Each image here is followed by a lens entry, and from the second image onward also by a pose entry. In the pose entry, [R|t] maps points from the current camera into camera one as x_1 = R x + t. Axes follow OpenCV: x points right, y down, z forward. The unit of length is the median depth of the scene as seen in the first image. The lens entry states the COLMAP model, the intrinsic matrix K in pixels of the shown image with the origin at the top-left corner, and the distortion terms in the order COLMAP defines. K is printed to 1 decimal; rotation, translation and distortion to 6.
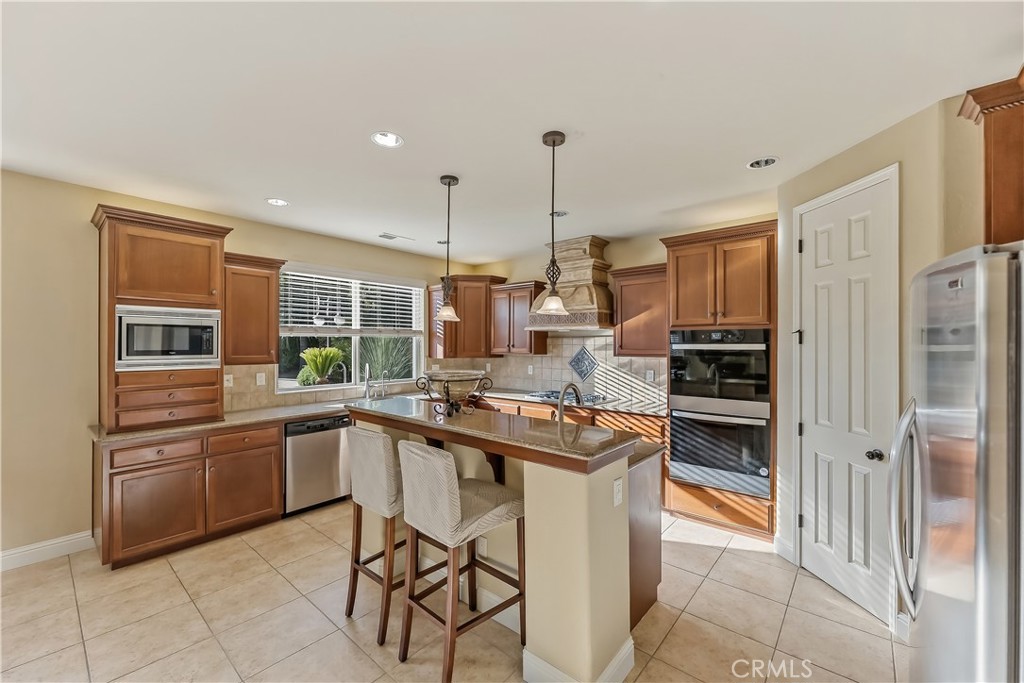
lens RADIAL K [[414.6, 0, 518.9], [0, 414.6, 344.0], [0, 0, 1]] dist [0.012817, -0.001797]
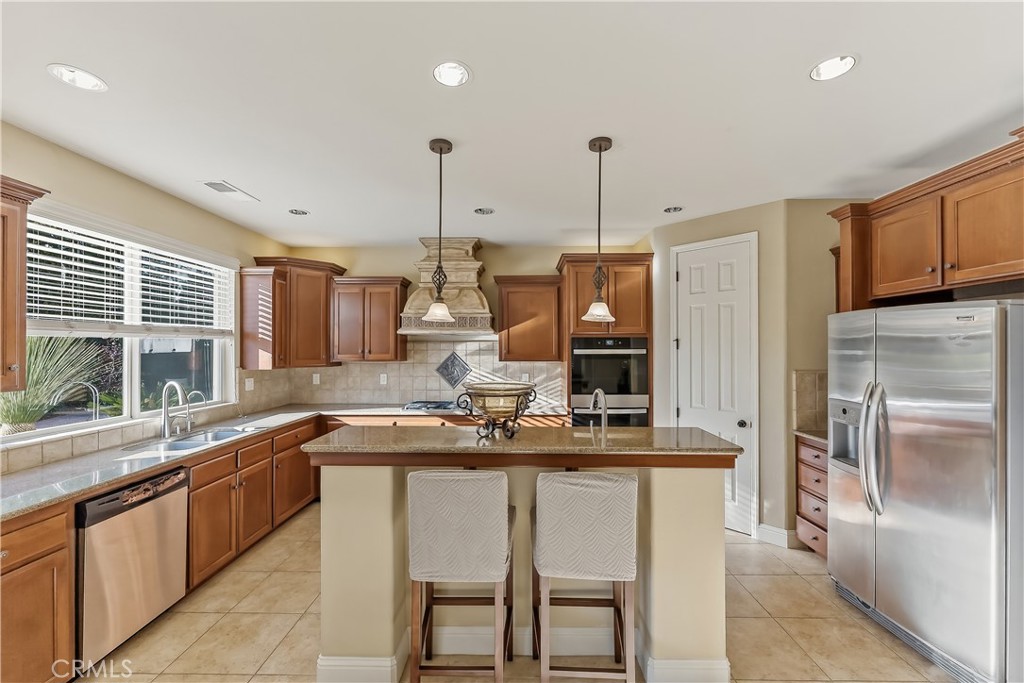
lens RADIAL K [[414.6, 0, 518.1], [0, 414.6, 346.3], [0, 0, 1]] dist [0.012817, -0.001797]
pose [[0.772627, 0.002401, 0.634855, -0.370479], [0.000260, 0.999992, -0.004098, -0.002945], [-0.634860, 0.003331, 0.772620, 0.189117]]
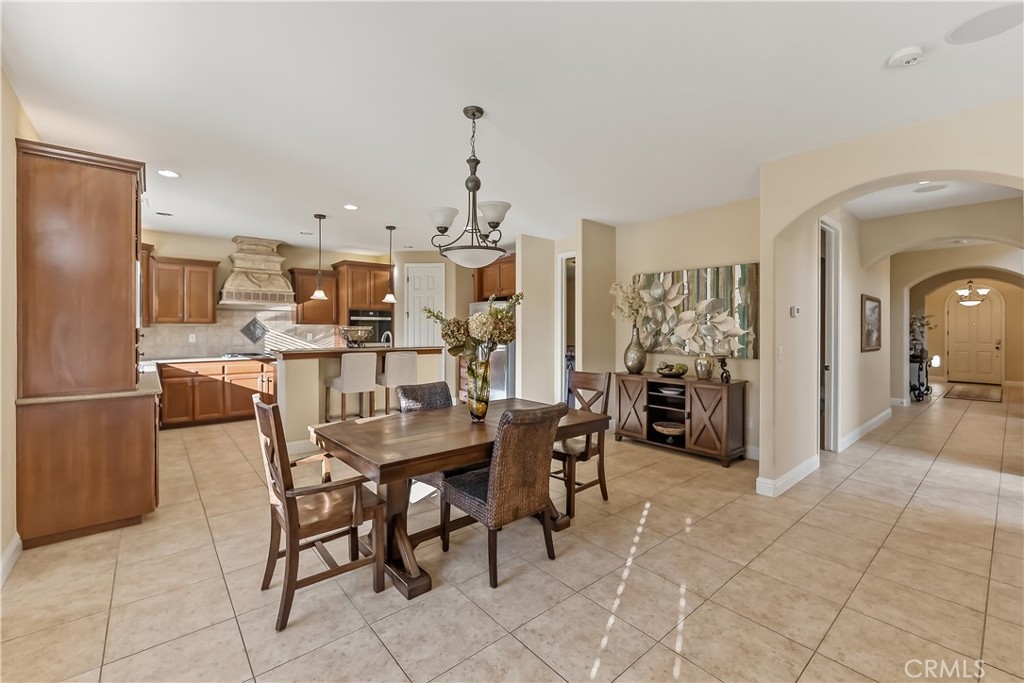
lens RADIAL K [[414.6, 0, 504.3], [0, 414.6, 326.9], [0, 0, 1]] dist [0.012817, -0.001797]
pose [[0.176603, 0.003420, 0.984276, -1.127542], [-0.001984, 0.999993, -0.003119, 0.041991], [-0.984280, -0.001402, 0.176609, -0.024907]]
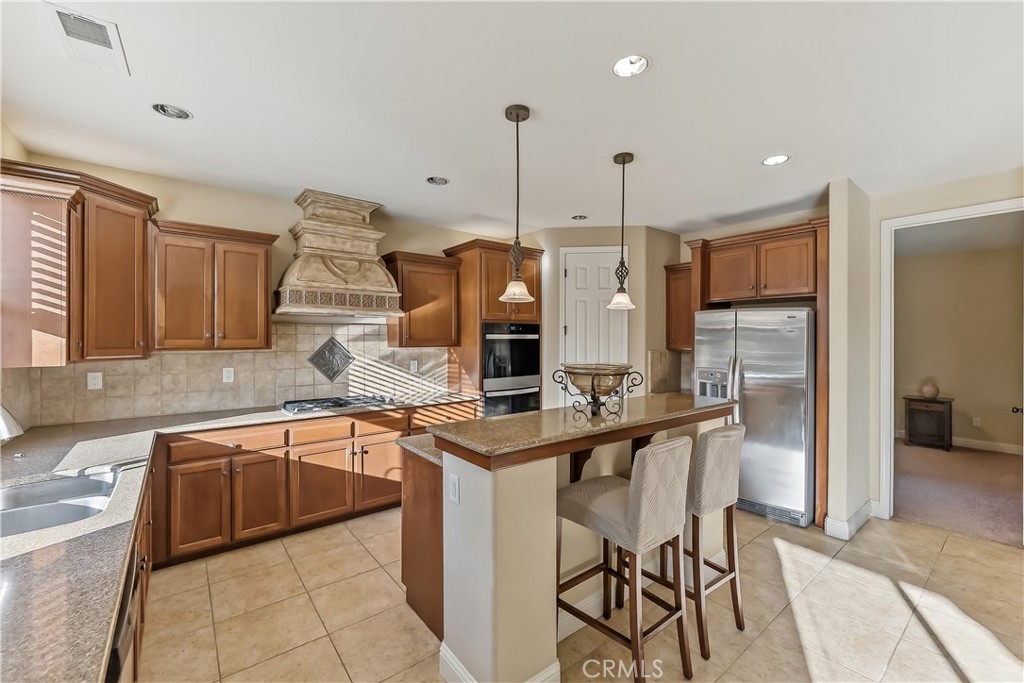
lens RADIAL K [[414.6, 0, 514.8], [0, 414.6, 338.0], [0, 0, 1]] dist [0.012817, -0.001797]
pose [[0.202226, -0.003403, 0.979333, -0.595592], [-0.004066, 0.999982, 0.004314, 0.004212], [-0.979330, -0.004855, 0.202209, 0.563168]]
